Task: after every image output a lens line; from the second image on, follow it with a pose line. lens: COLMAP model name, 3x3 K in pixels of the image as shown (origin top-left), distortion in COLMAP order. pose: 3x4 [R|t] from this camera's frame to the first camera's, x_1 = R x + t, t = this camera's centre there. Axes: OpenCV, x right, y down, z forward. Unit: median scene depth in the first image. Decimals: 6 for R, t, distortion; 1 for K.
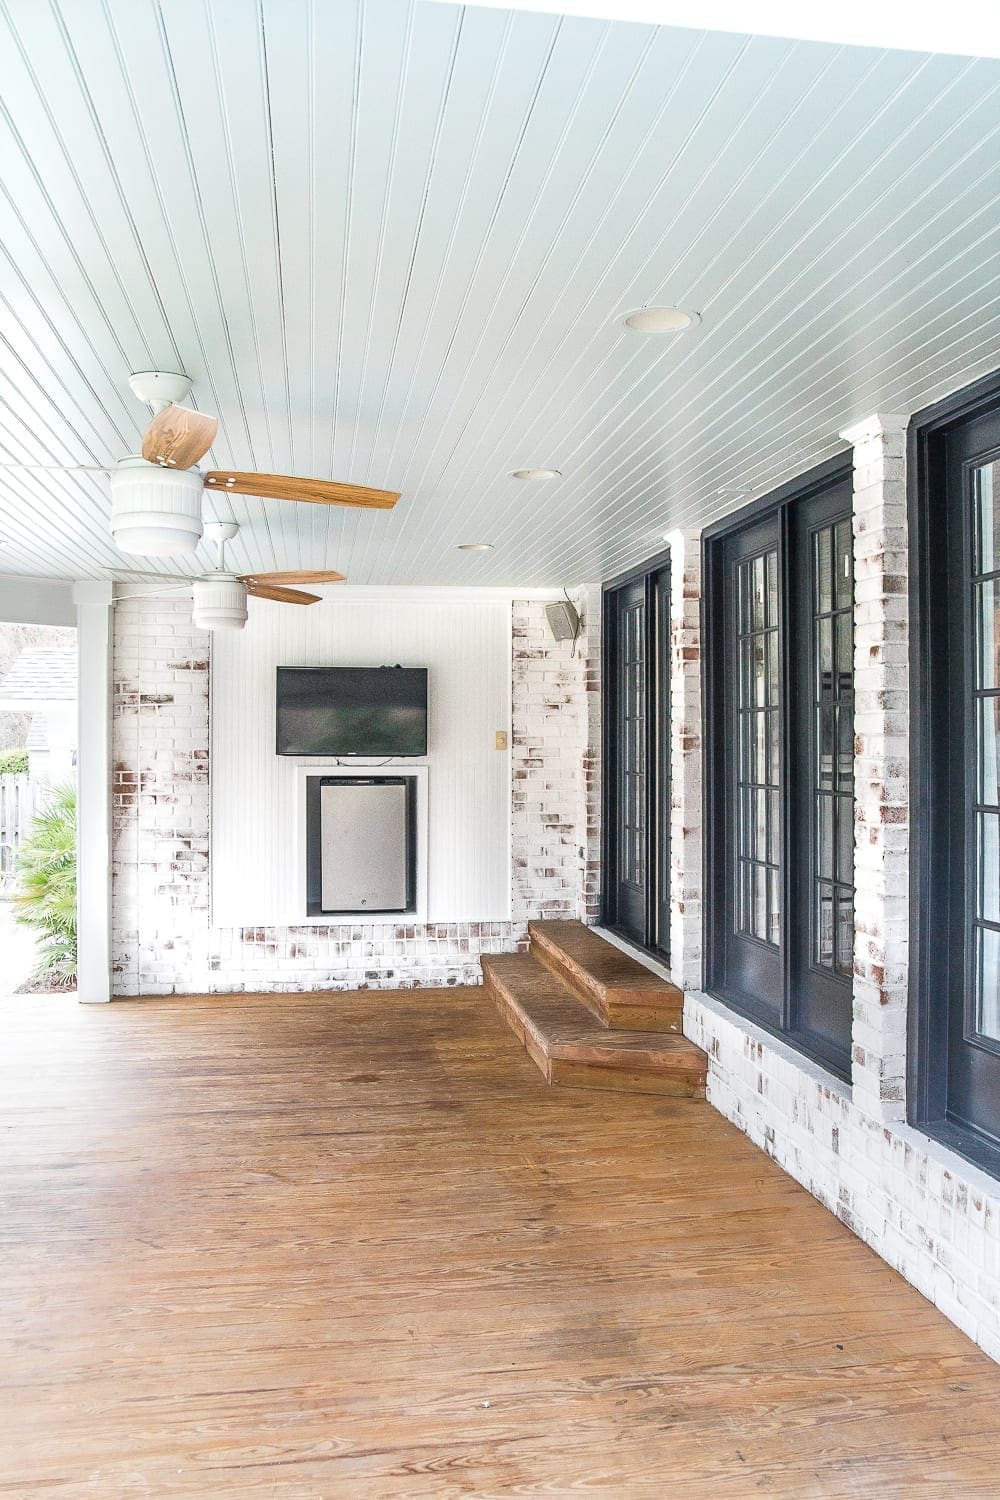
lens RADIAL K [[1192.3, 0, 500.0], [0, 1192.3, 750.0], [0, 0, 1]] dist [-0.079550, 0.098603]
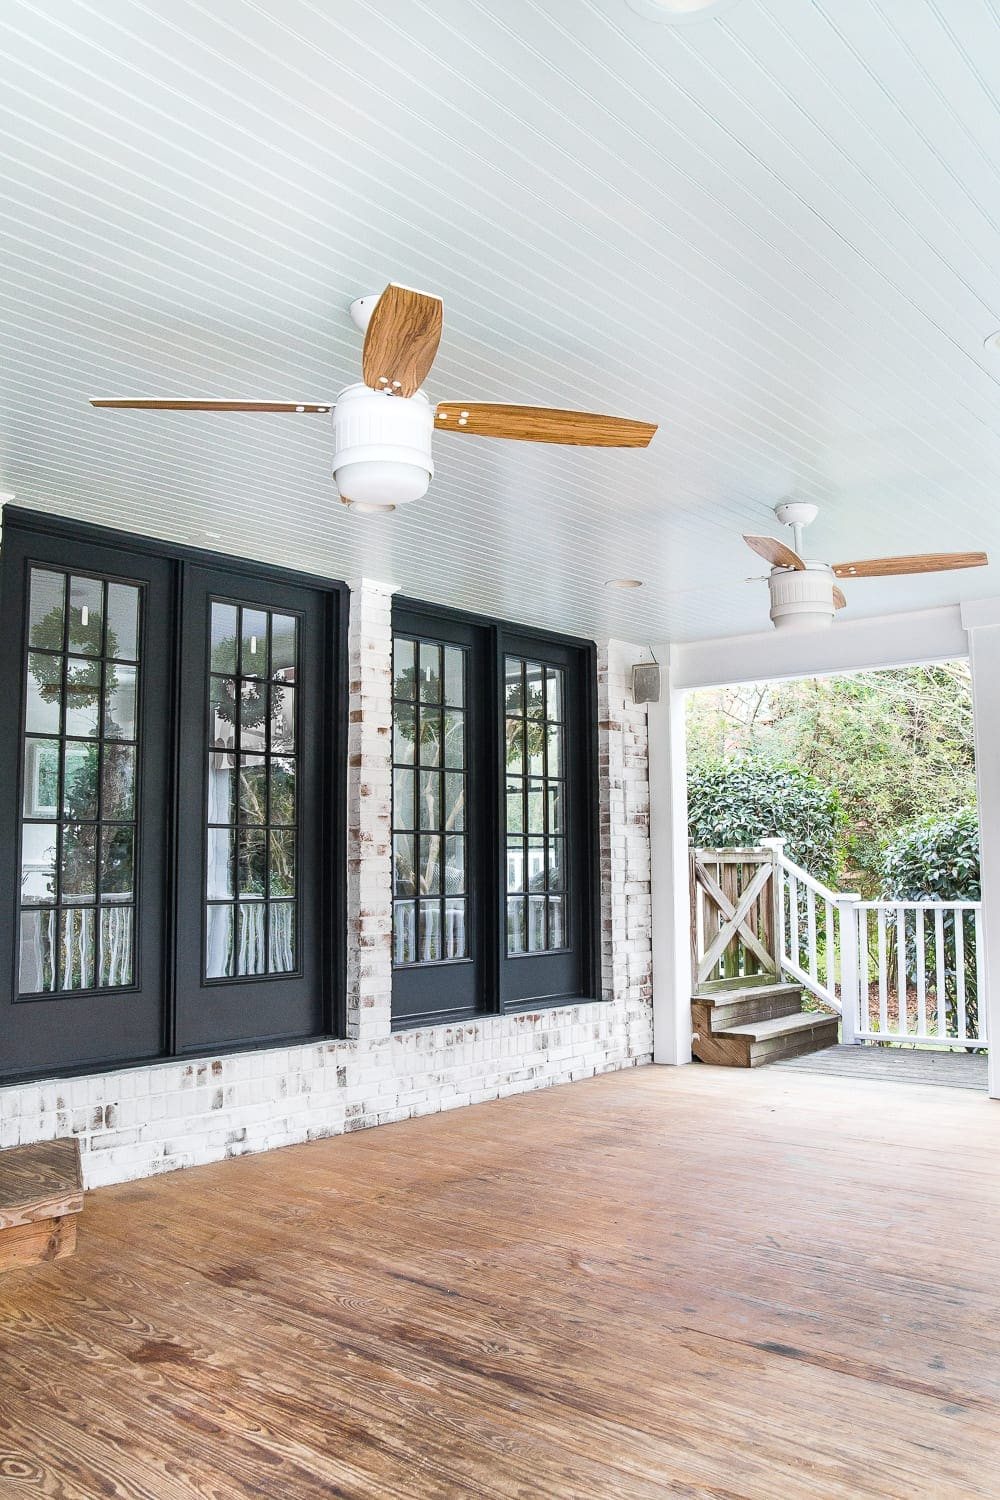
lens RADIAL K [[1192.3, 0, 500.0], [0, 1192.3, 750.0], [0, 0, 1]] dist [-0.079550, 0.098603]
pose [[-0.654309, 0.081629, 0.751808, -0.735287], [0.009417, 0.994960, -0.099834, 0.075868], [-0.756168, -0.058242, -0.651780, 1.455226]]
